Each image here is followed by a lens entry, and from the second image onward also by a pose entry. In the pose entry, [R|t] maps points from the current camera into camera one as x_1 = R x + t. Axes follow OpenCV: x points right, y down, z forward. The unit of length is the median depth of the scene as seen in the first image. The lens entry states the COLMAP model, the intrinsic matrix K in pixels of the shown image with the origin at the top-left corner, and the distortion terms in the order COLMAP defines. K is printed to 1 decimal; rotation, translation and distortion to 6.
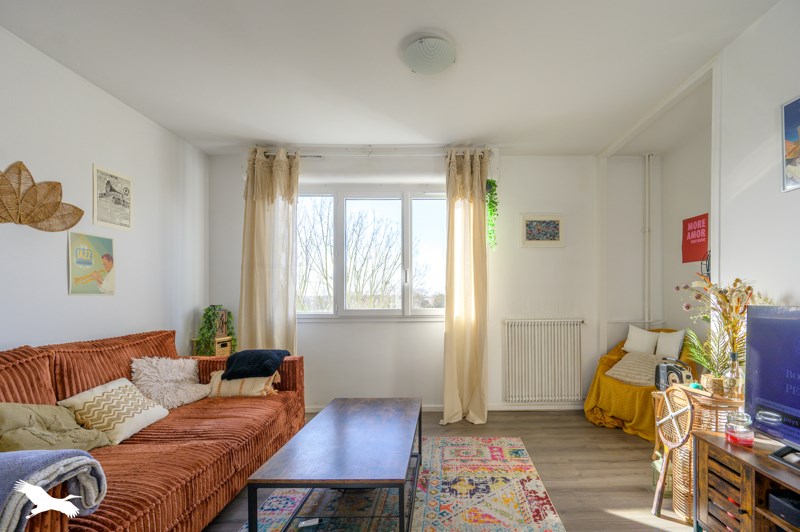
lens RADIAL K [[352.3, 0, 450.6], [0, 352.3, 298.0], [0, 0, 1]] dist [0.000559, 0.000269]
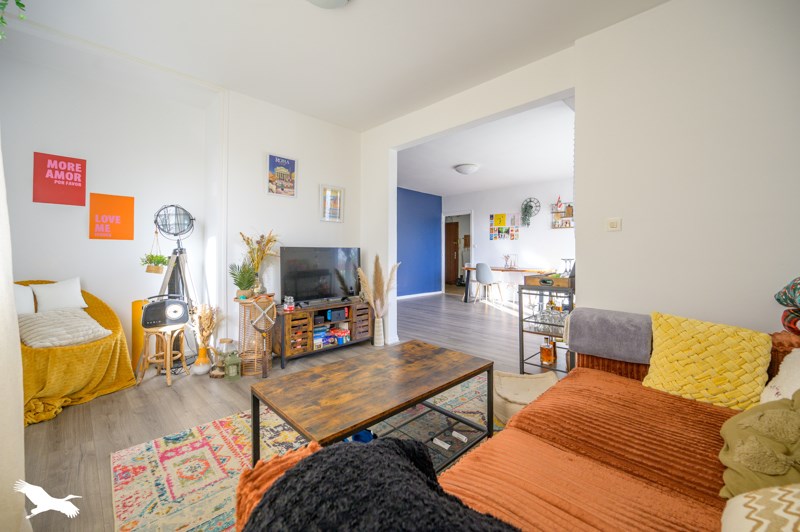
lens RADIAL K [[321.5, 0, 400.3], [0, 321.5, 253.7], [0, 0, 1]] dist [0.000415, 0.000065]
pose [[-0.687767, -0.001486, 0.725930, -0.653694], [0.002095, 0.999990, 0.004032, 0.032389], [-0.725929, 0.004294, -0.687757, 1.118857]]
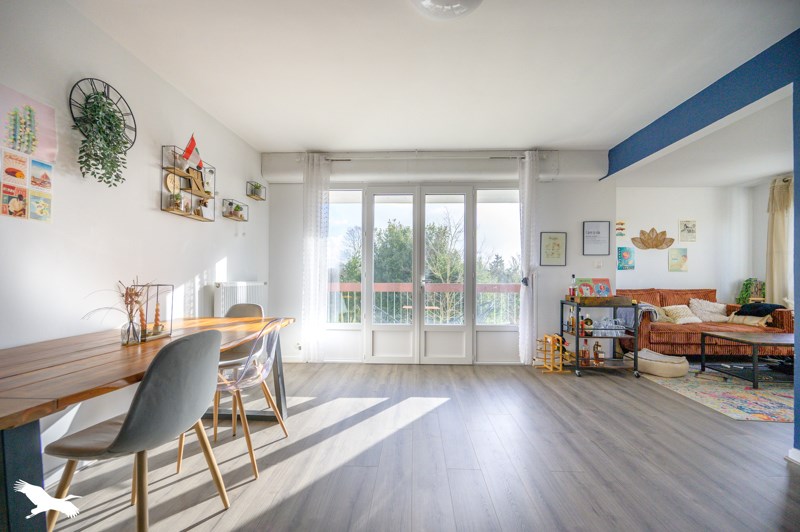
lens RADIAL K [[318.3, 0, 400.0], [0, 318.3, 266.0], [0, 0, 1]] dist [0.000882, 0.000156]
pose [[-0.060730, -0.024343, -0.997857, 1.261859], [-0.011879, 0.999649, -0.023663, 0.023244], [0.998084, 0.010416, -0.060998, -0.770124]]
